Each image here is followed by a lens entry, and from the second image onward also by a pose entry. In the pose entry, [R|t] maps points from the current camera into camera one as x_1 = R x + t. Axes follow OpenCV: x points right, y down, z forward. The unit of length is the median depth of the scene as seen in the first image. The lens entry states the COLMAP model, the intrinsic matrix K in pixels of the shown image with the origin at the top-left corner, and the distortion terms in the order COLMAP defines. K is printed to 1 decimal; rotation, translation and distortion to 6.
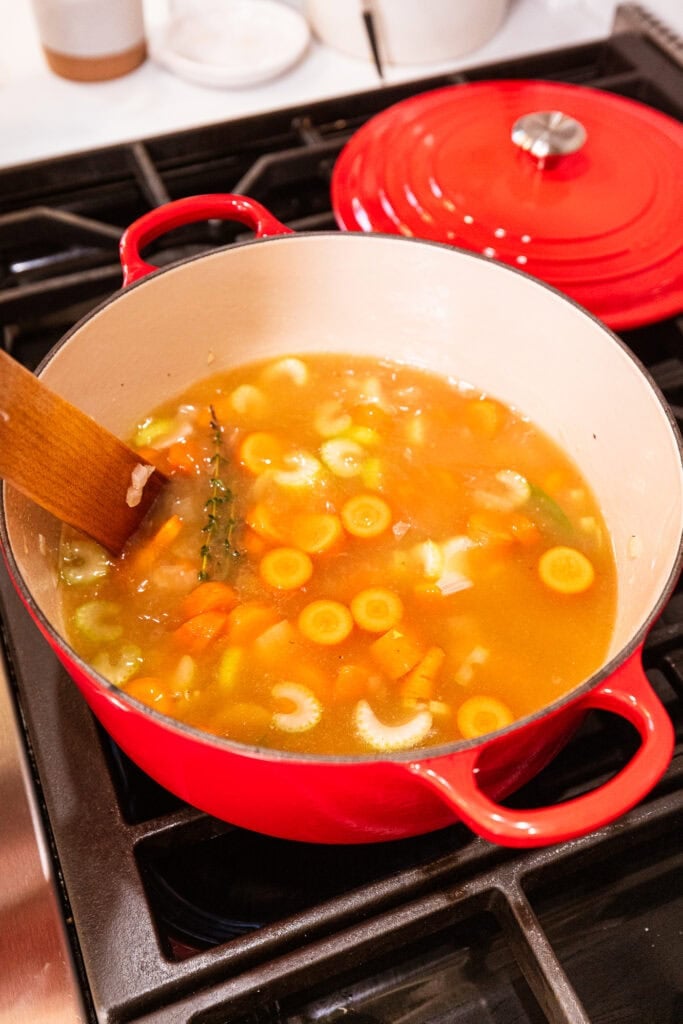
lens RADIAL K [[1027.1, 0, 310.0], [0, 1027.1, 481.6], [0, 0, 1]] dist [0.006363, 0.008151]
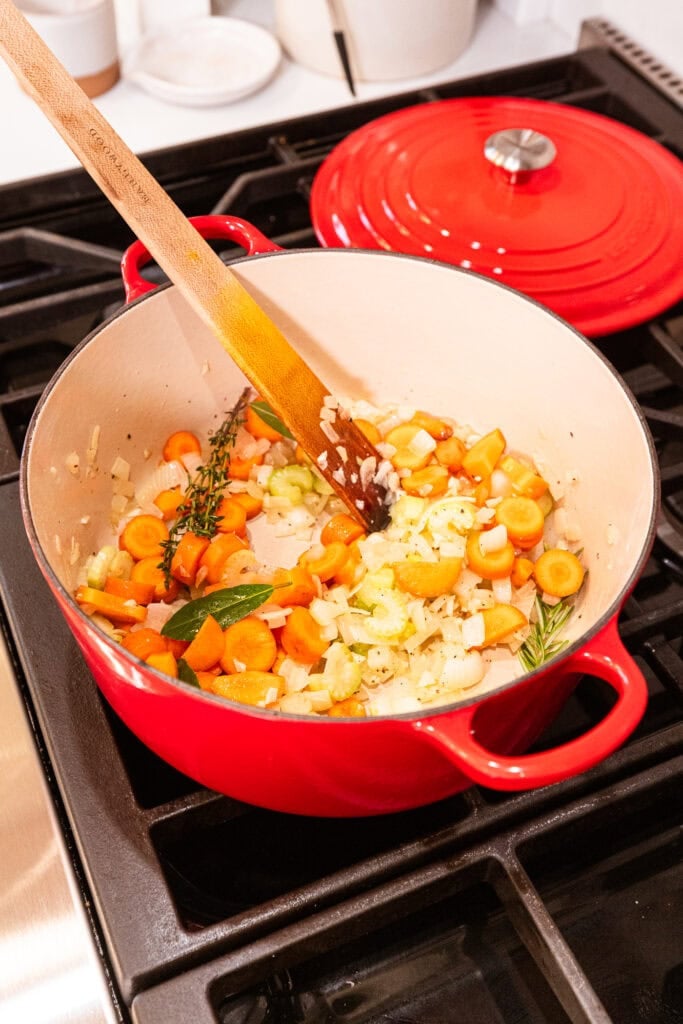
lens RADIAL K [[1127.1, 0, 291.1], [0, 1127.1, 457.5], [0, 0, 1]] dist [0.002850, 0.016332]
pose [[0.999621, -0.021011, 0.017798, -0.028140], [0.021871, 0.998530, -0.049593, 0.025497], [-0.016729, 0.049963, 0.998611, -0.130057]]
